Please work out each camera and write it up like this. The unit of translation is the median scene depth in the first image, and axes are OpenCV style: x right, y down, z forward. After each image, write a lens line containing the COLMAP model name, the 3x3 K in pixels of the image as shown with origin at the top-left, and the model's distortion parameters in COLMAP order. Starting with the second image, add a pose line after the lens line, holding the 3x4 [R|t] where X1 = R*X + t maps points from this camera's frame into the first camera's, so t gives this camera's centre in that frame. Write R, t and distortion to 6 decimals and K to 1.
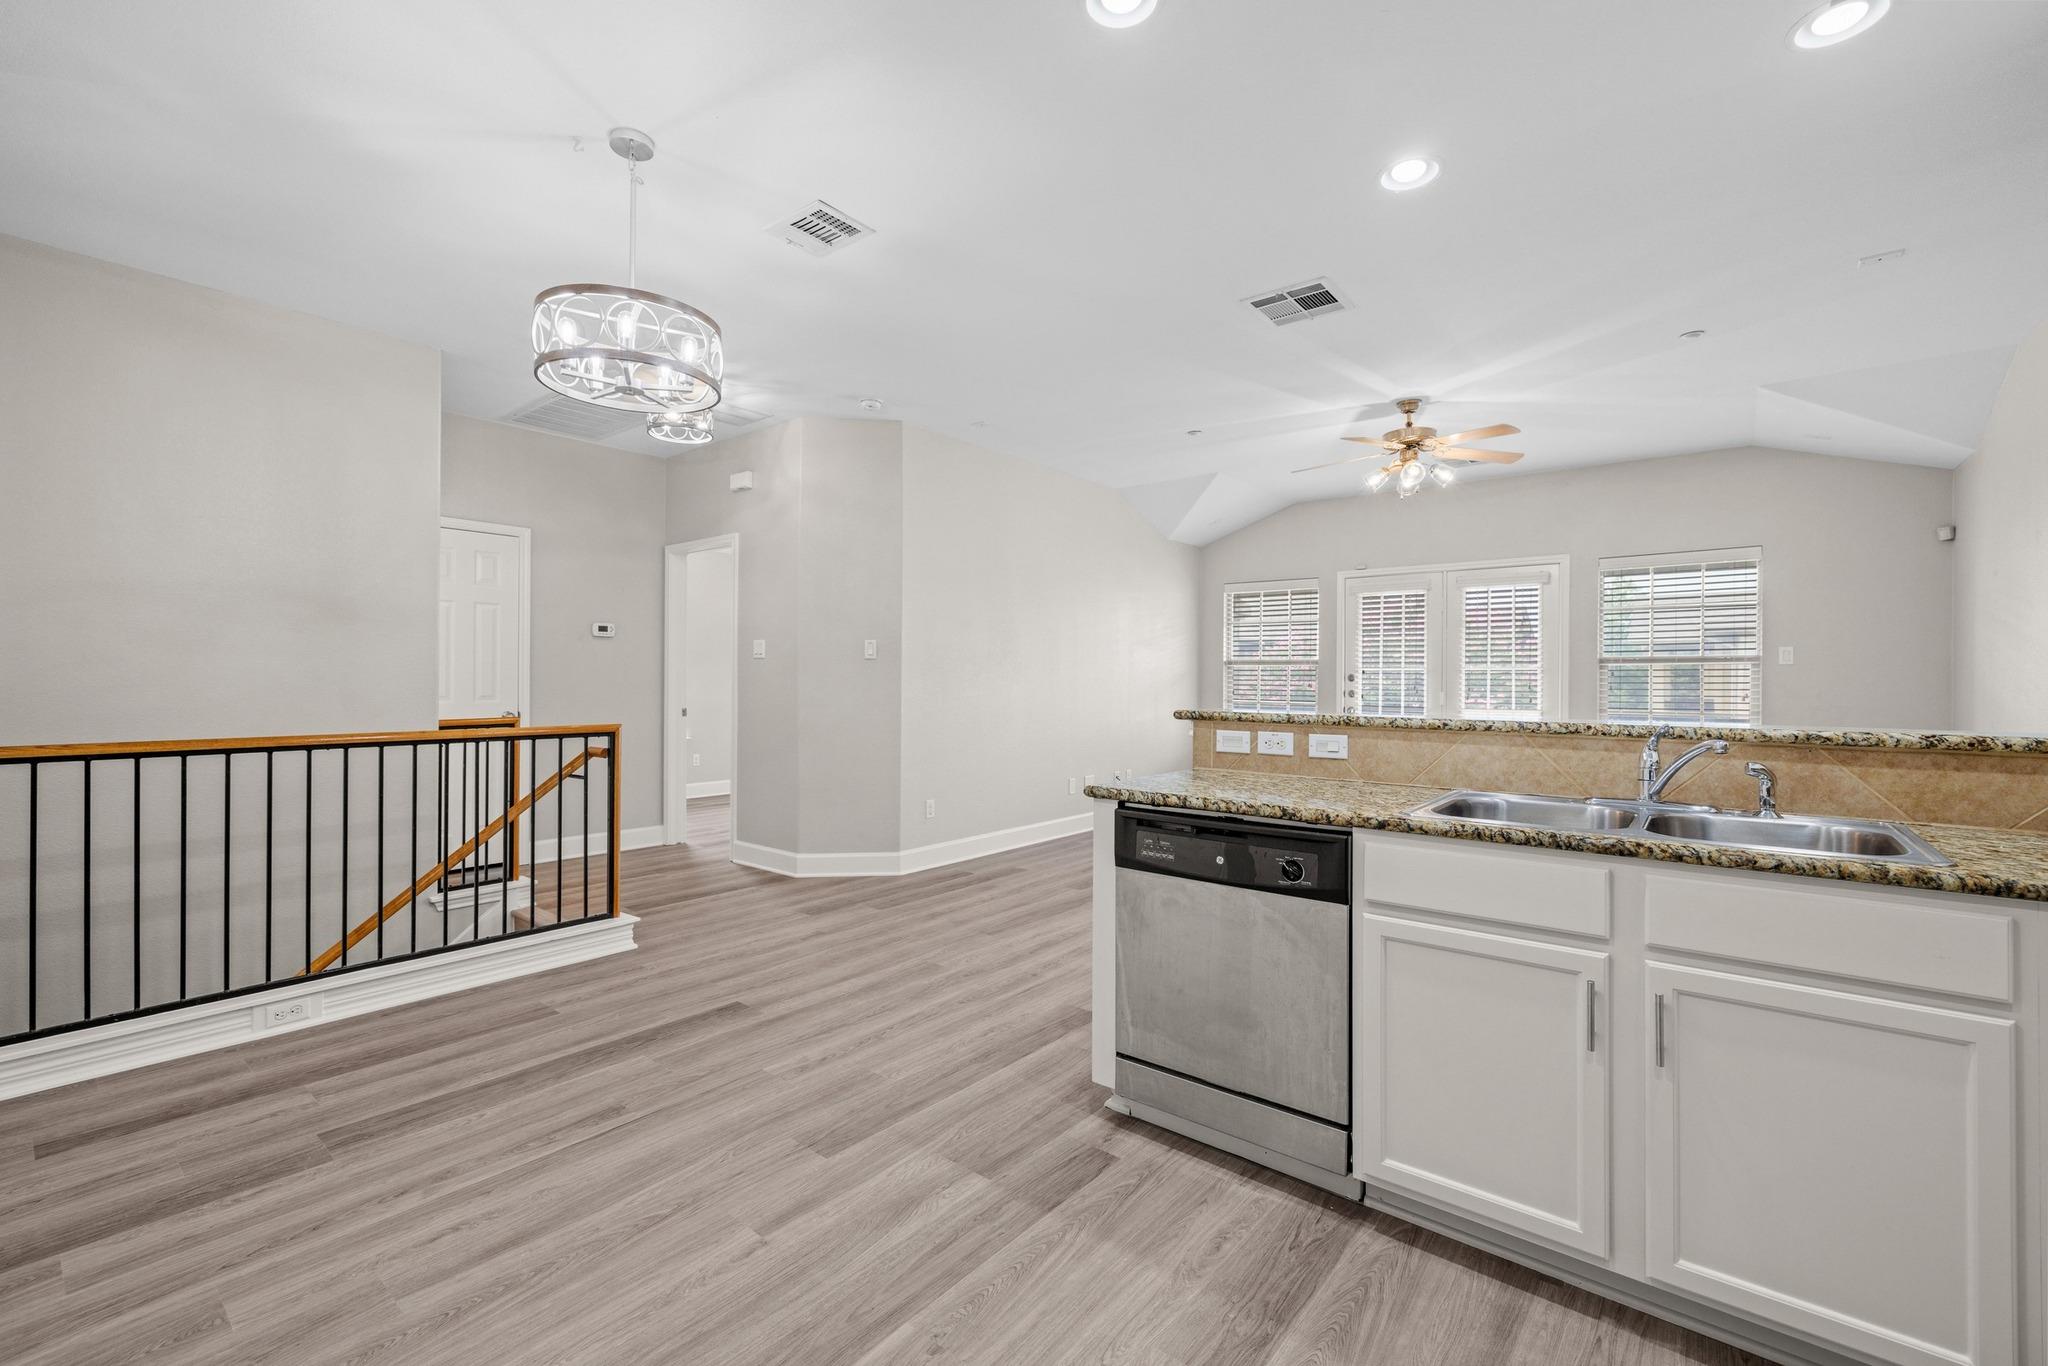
lens RADIAL K [[862.9, 0, 1012.7], [0, 862.9, 677.4], [0, 0, 1]] dist [0.001178, -0.000308]
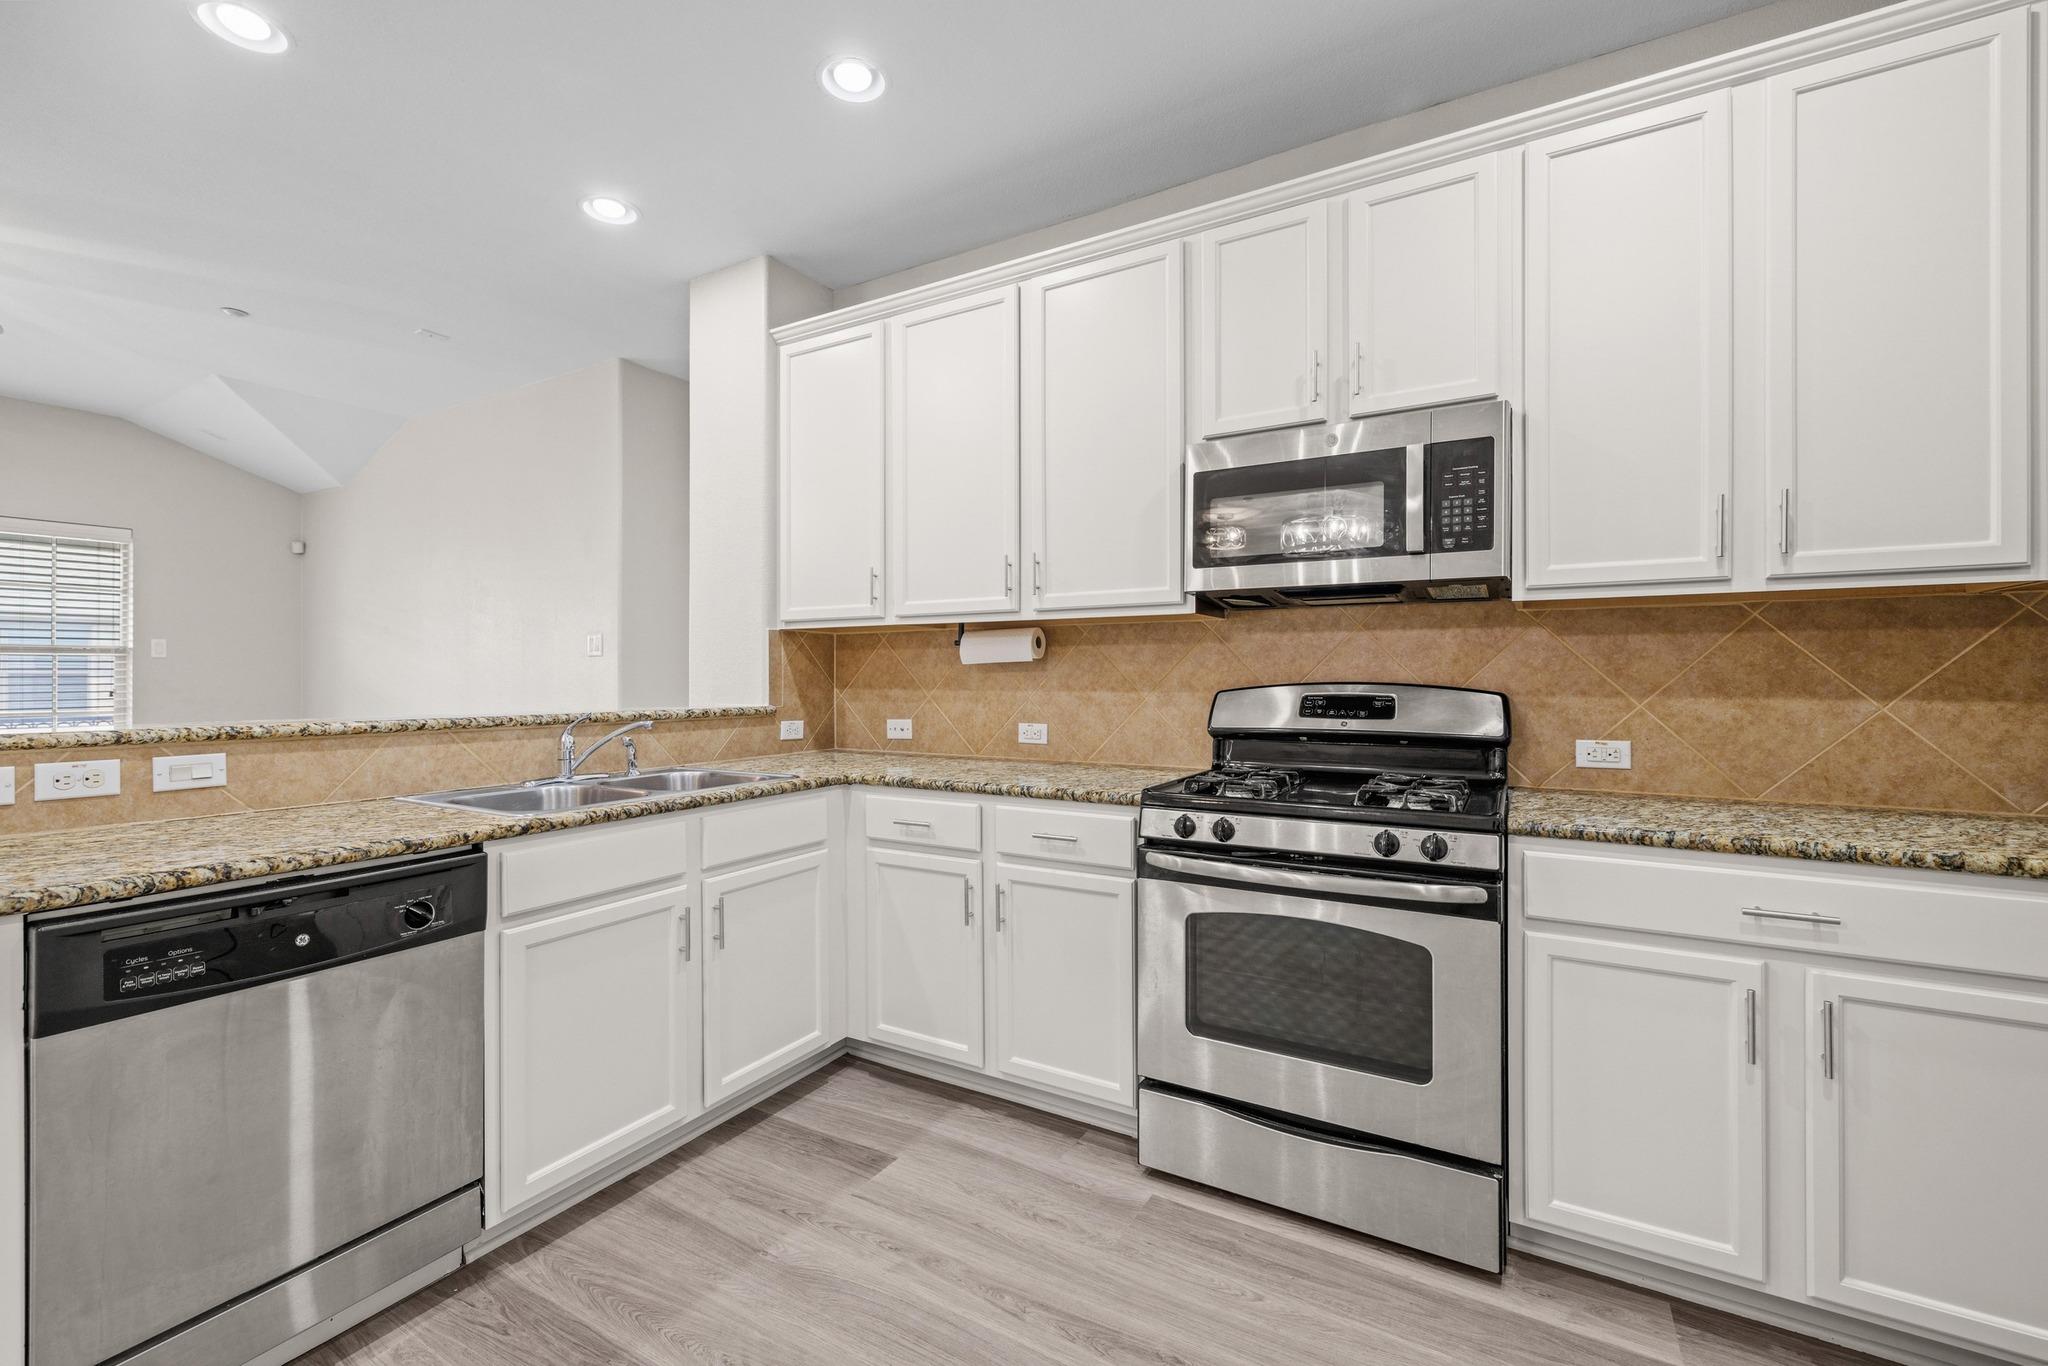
lens RADIAL K [[862.9, 0, 1009.2], [0, 862.9, 673.1], [0, 0, 1]] dist [0.001178, -0.000308]
pose [[-0.148629, -0.001851, 0.988891, -0.441819], [-0.003344, 0.999993, 0.001370, -0.003978], [-0.988887, -0.003103, -0.148634, 0.455601]]
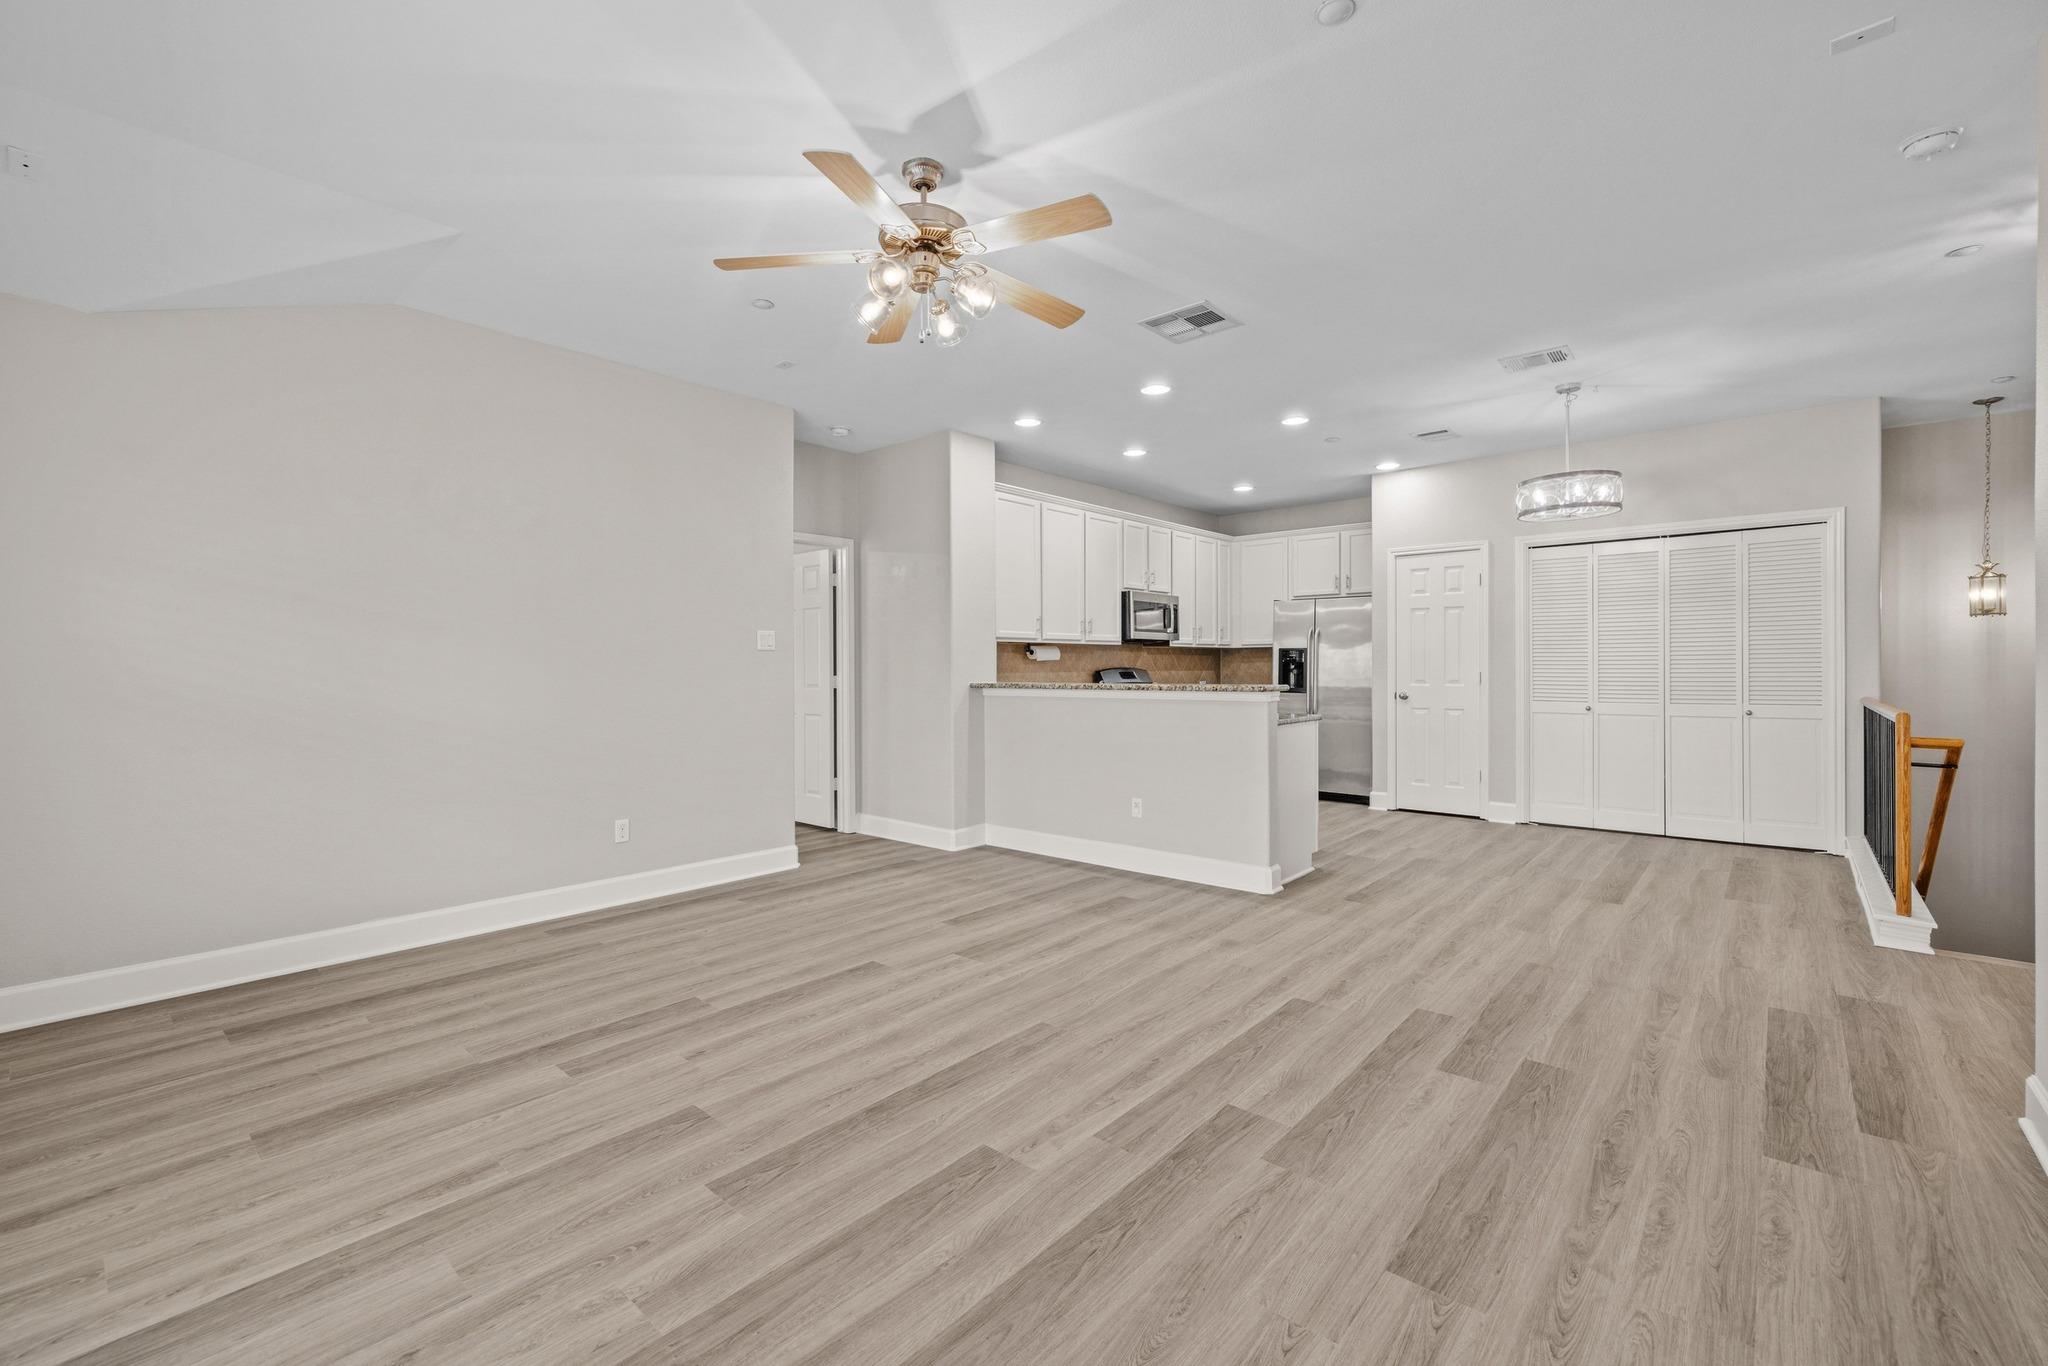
lens RADIAL K [[862.9, 0, 1007.9], [0, 862.9, 669.7], [0, 0, 1]] dist [0.001178, -0.000308]
pose [[-0.999105, -0.000431, 0.042295, 0.731138], [-0.000386, 0.999999, 0.001078, 0.010058], [-0.042295, 0.001061, -0.999105, 3.001959]]
